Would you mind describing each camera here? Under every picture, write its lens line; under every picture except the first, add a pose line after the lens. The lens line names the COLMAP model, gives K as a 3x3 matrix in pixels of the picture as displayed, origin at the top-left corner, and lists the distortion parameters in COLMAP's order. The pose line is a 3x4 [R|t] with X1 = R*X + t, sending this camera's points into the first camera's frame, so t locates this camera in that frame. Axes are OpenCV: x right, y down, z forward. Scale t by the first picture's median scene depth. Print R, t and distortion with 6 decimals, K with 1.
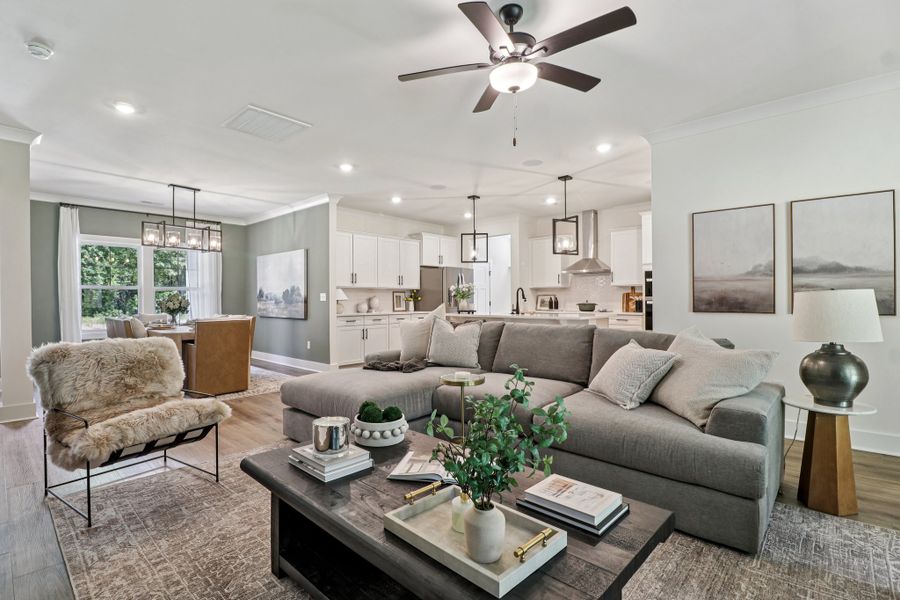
lens RADIAL K [[430.5, 0, 450.0], [0, 430.5, 300.0], [0, 0, 1]] dist [0.001915, -0.015340]
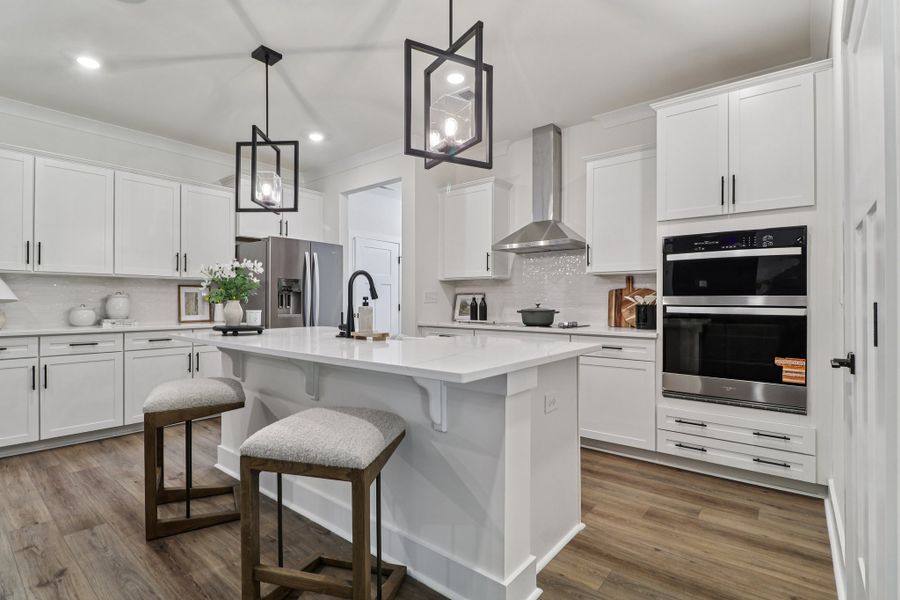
lens RADIAL K [[450.2, 0, 441.1], [0, 450.2, 300.0], [0, 0, 1]] dist [-0.002725, -0.000643]
pose [[0.998788, 0.005146, 0.048943, 0.176294], [-0.005003, 0.999983, -0.003045, -0.001060], [-0.048958, 0.002796, 0.998797, 0.476230]]
